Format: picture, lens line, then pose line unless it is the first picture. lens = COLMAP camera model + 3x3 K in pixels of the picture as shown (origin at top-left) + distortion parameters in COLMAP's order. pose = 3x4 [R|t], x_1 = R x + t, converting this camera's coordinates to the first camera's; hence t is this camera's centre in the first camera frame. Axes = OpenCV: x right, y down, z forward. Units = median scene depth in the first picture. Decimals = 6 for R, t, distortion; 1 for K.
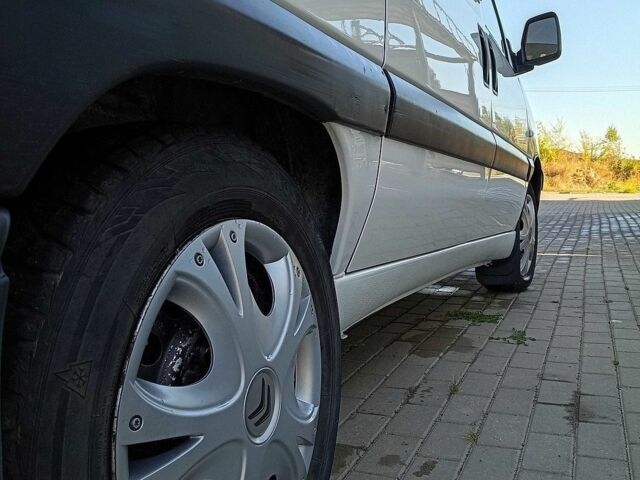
lens RADIAL K [[666.6, 0, 320.0], [0, 666.6, 240.0], [0, 0, 1]] dist [-0.046558, 0.004491]
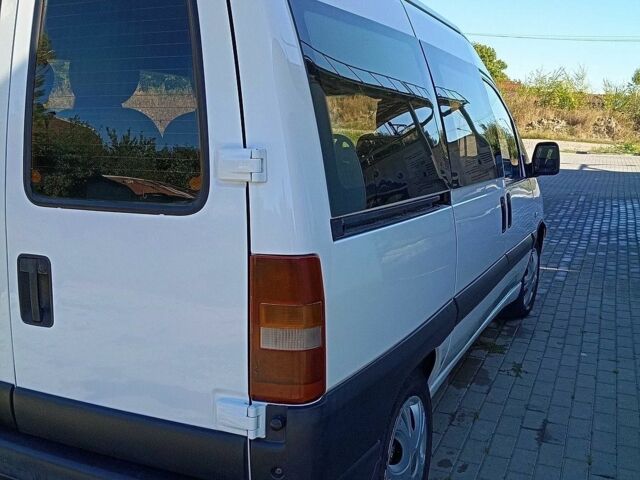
lens RADIAL K [[664.4, 0, 320.0], [0, 664.4, 240.0], [0, 0, 1]] dist [0.010389, -0.099356]
pose [[0.999471, 0.023684, -0.022290, -0.122083], [-0.021171, 0.994045, 0.106894, -0.273544], [0.024689, -0.106365, 0.994021, -0.473898]]
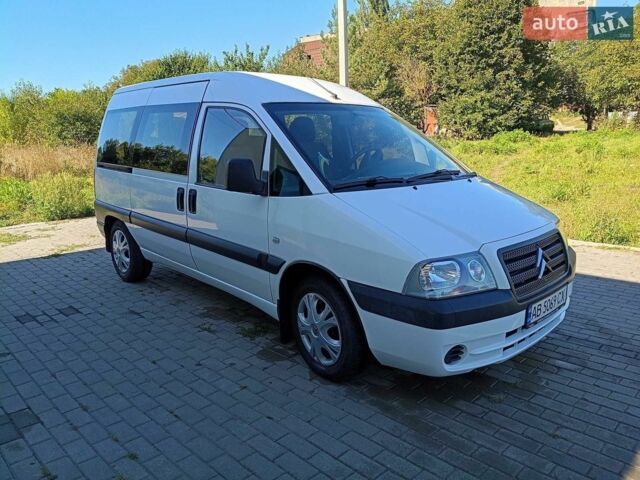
lens RADIAL K [[491.1, 0, 320.0], [0, 491.1, 240.0], [0, 0, 1]] dist [0.005854, -0.031906]
pose [[-0.392580, 0.218673, -0.893344, 1.254138], [-0.047043, 0.965278, 0.256954, -0.455502], [0.918514, 0.142900, -0.368662, 1.576921]]
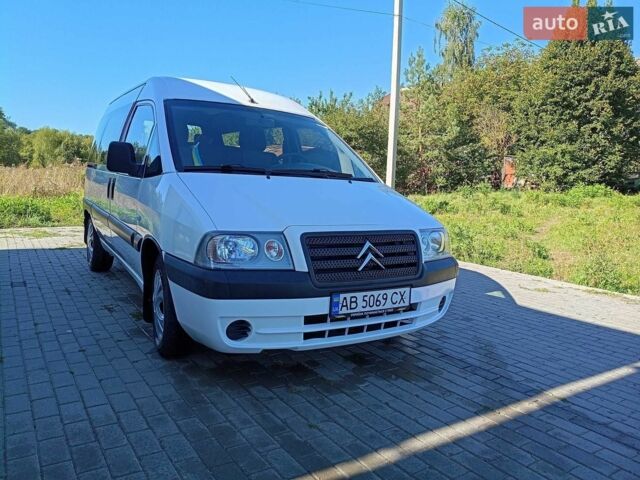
lens RADIAL K [[491.1, 0, 320.0], [0, 491.1, 240.0], [0, 0, 1]] dist [0.005854, -0.031906]
pose [[-0.565235, 0.092045, -0.819779, 1.039358], [-0.097339, 0.979371, 0.177079, -0.369241], [0.819167, 0.179888, -0.544615, 2.060224]]
